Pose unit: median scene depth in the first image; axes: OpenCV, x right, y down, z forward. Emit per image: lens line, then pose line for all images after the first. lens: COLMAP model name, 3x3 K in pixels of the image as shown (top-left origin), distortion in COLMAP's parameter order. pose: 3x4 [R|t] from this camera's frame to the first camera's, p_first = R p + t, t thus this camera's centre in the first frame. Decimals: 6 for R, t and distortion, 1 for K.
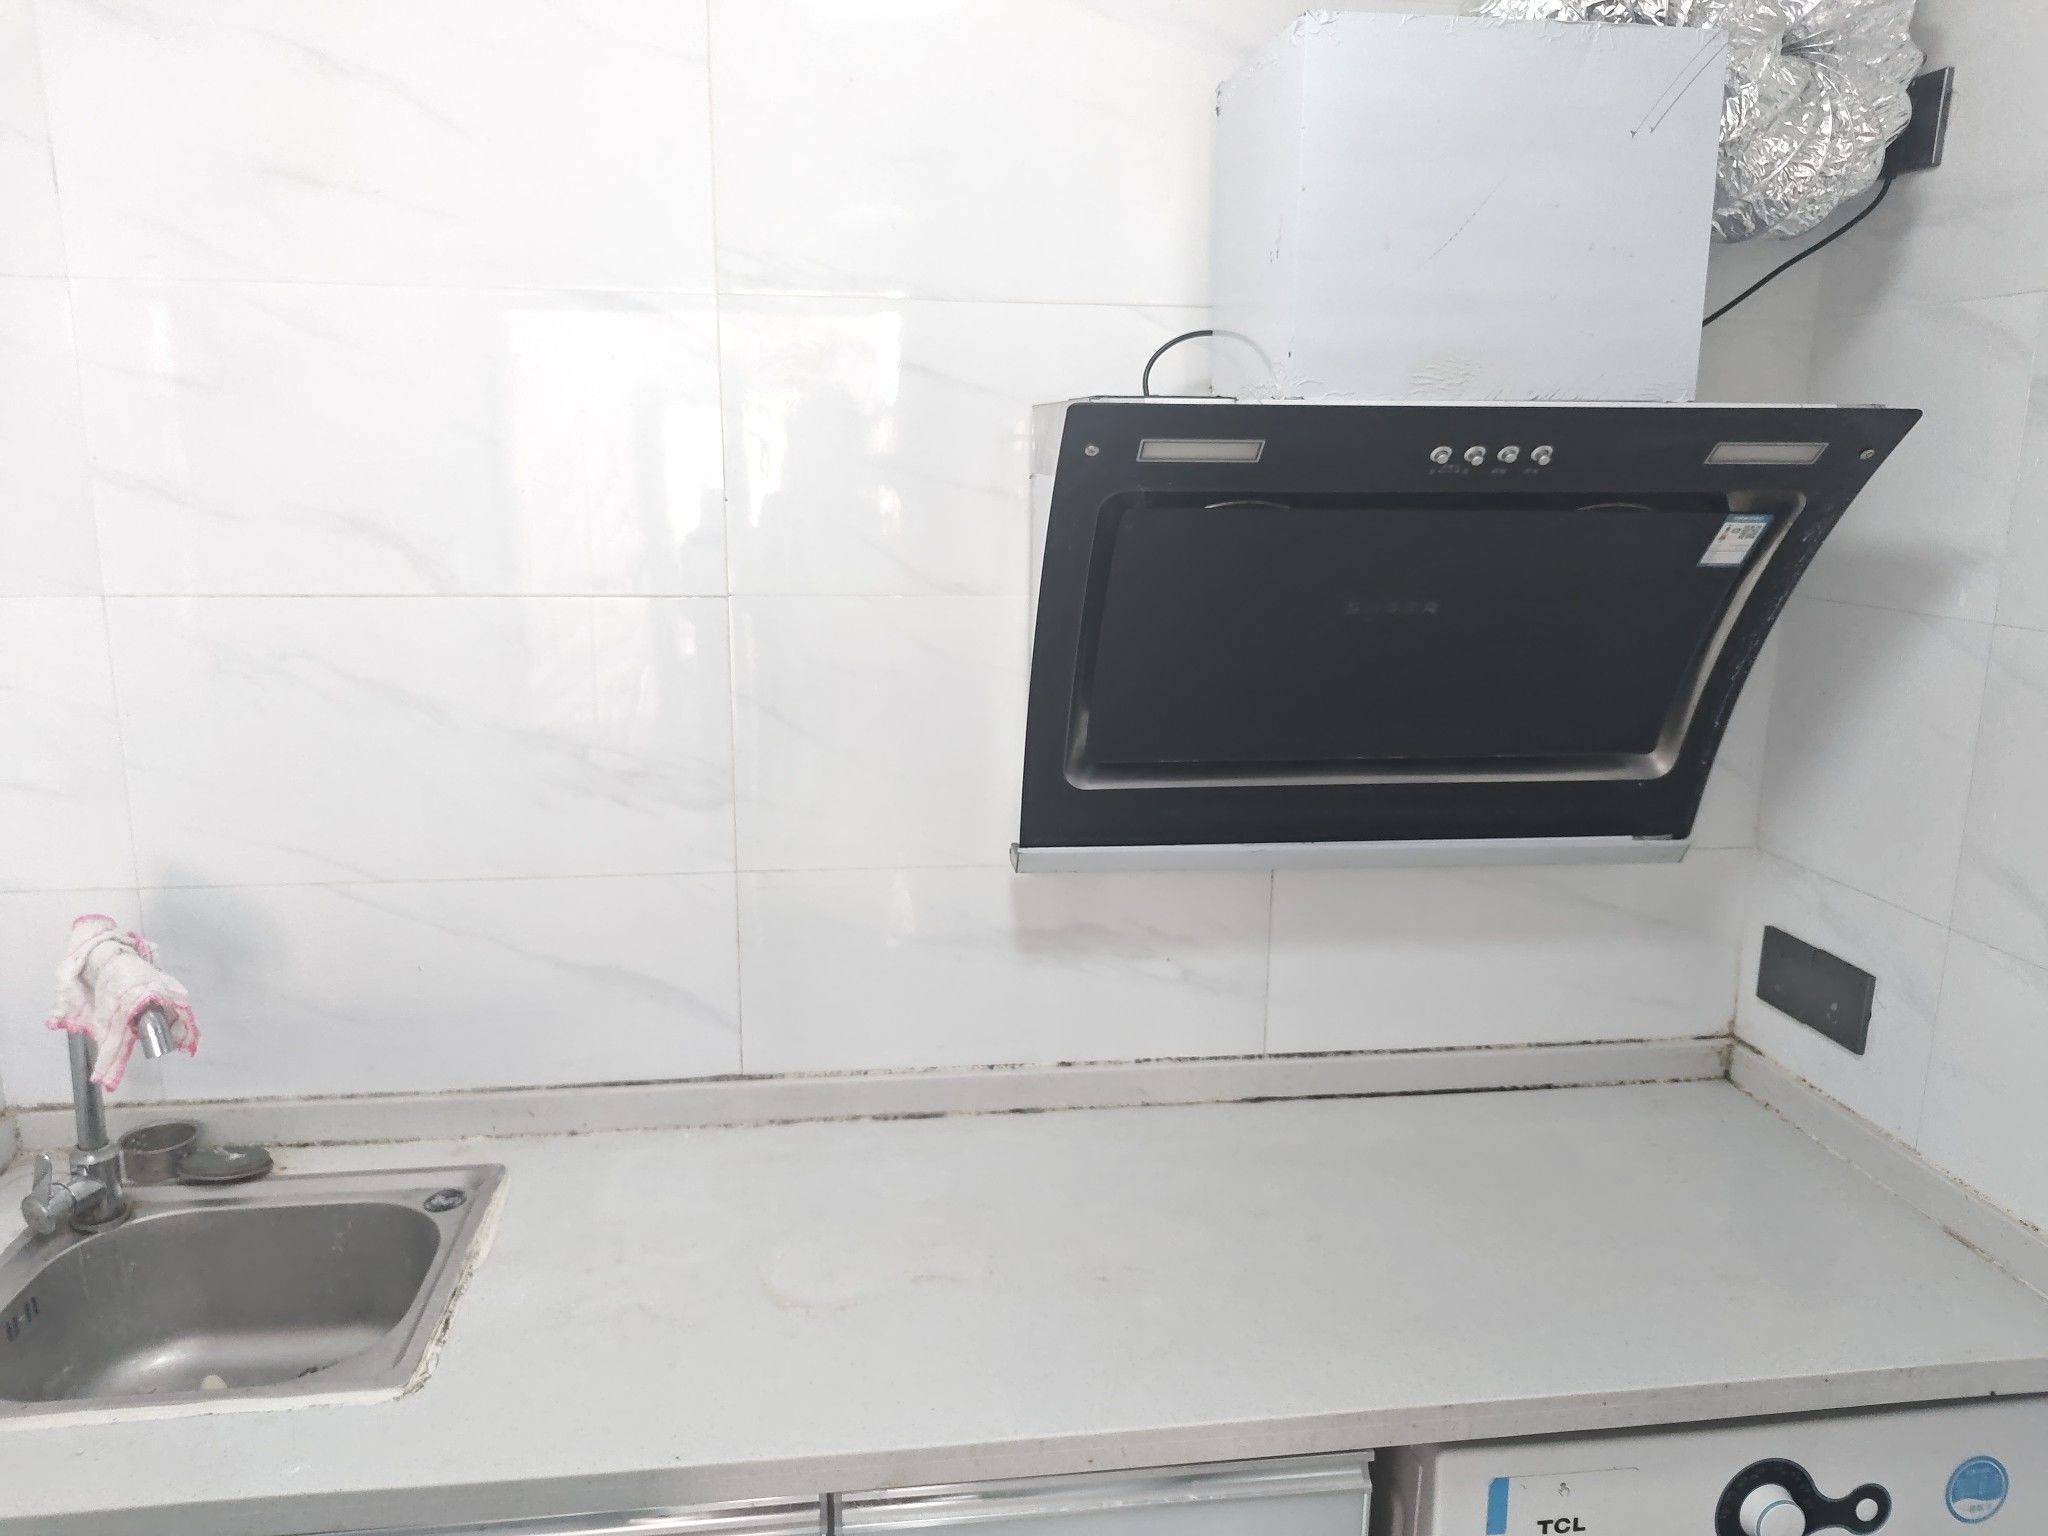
lens RADIAL K [[1419.4, 0, 1032.2], [0, 1419.4, 757.4], [0, 0, 1]] dist [0.042529, -0.053312]
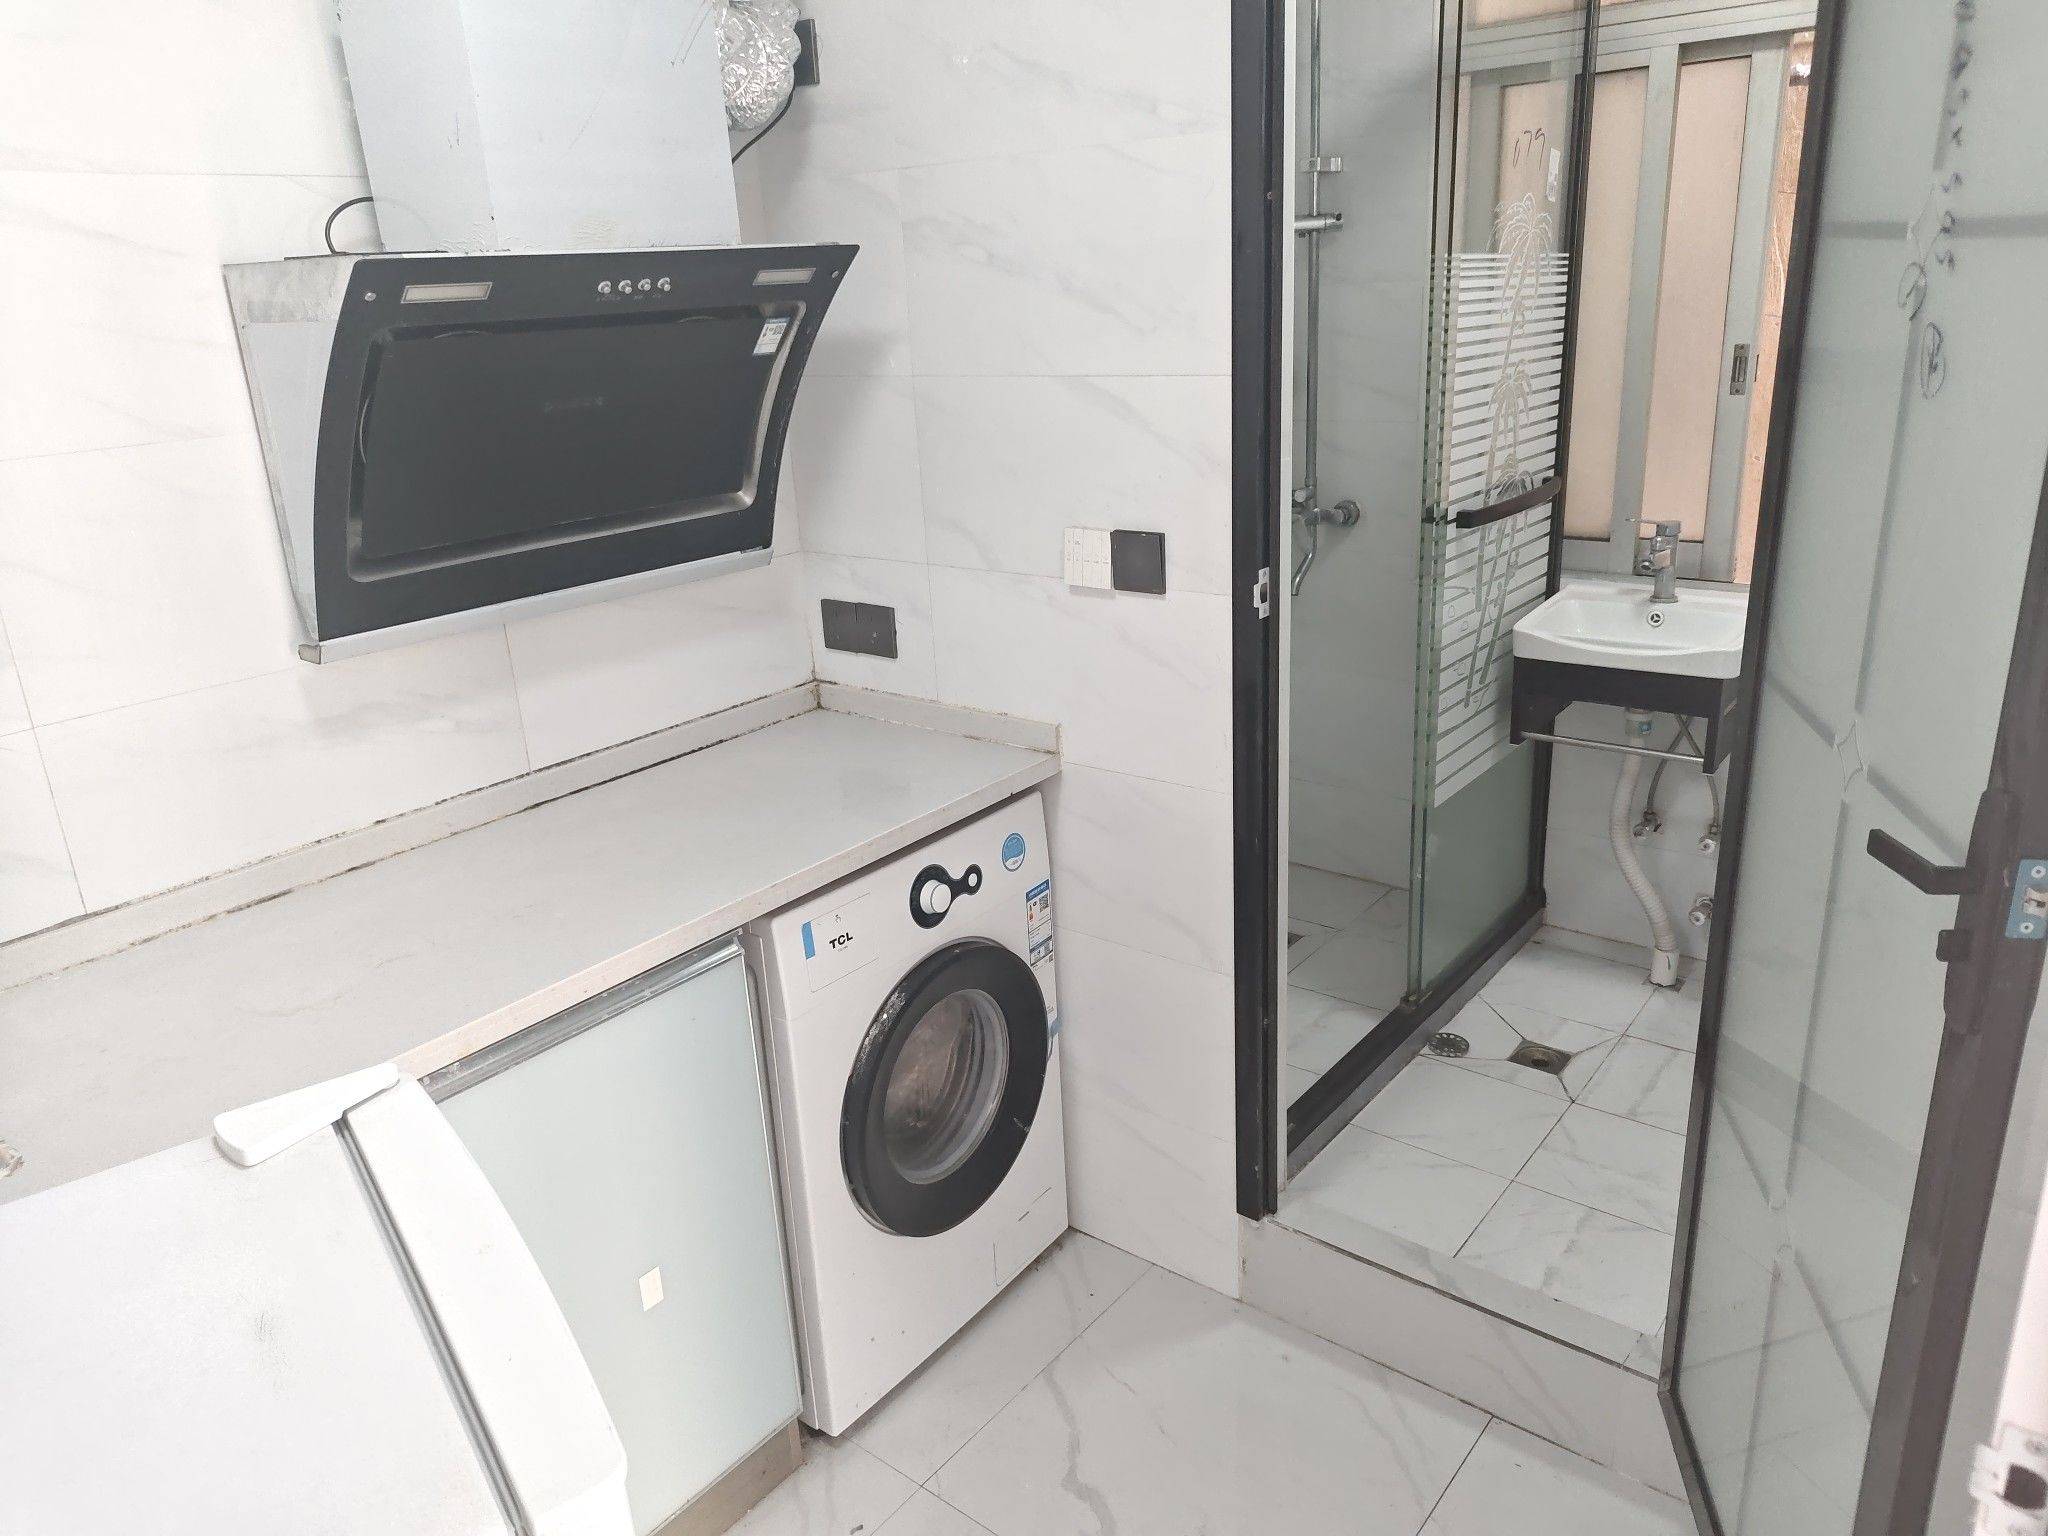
lens RADIAL K [[1419.4, 0, 1032.2], [0, 1419.4, 757.4], [0, 0, 1]] dist [0.042529, -0.053312]
pose [[0.720053, -0.267221, 0.640403, -0.409688], [0.200992, 0.963633, 0.176105, 0.071882], [-0.664173, 0.001910, 0.747577, -0.335465]]
